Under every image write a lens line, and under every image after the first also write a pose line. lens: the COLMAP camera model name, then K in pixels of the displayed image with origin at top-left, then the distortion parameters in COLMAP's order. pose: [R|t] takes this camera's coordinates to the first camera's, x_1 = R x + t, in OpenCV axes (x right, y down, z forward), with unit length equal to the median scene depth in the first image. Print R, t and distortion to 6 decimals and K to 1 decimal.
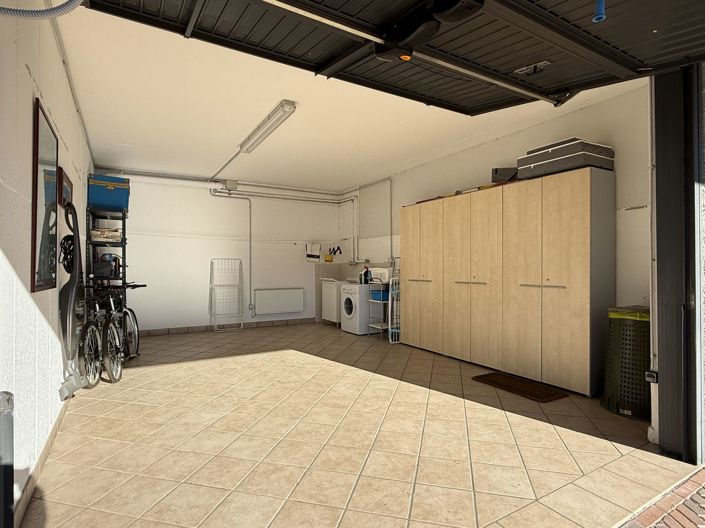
lens RADIAL K [[387.4, 0, 353.3], [0, 387.4, 264.0], [0, 0, 1]] dist [0.004147, -0.000604]
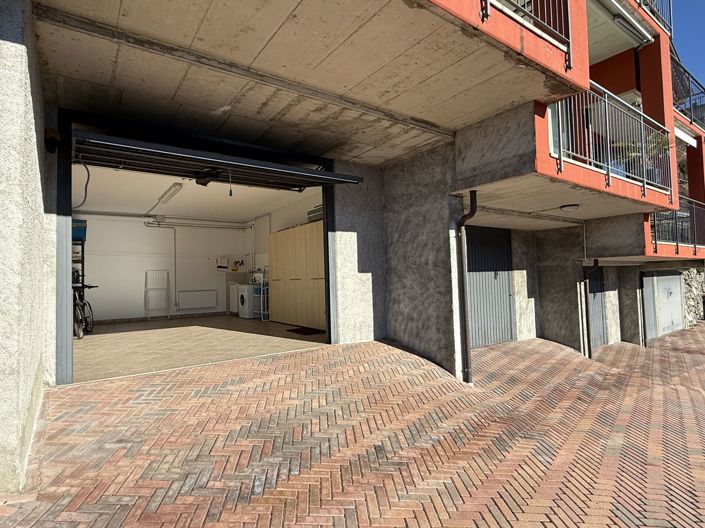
lens RADIAL K [[387.4, 0, 350.4], [0, 387.4, 261.6], [0, 0, 1]] dist [0.004147, -0.000604]
pose [[0.996037, -0.020933, 0.086439, 0.264453], [0.024235, 0.999009, -0.037330, 0.026274], [-0.085572, 0.039277, 0.995558, -0.493784]]
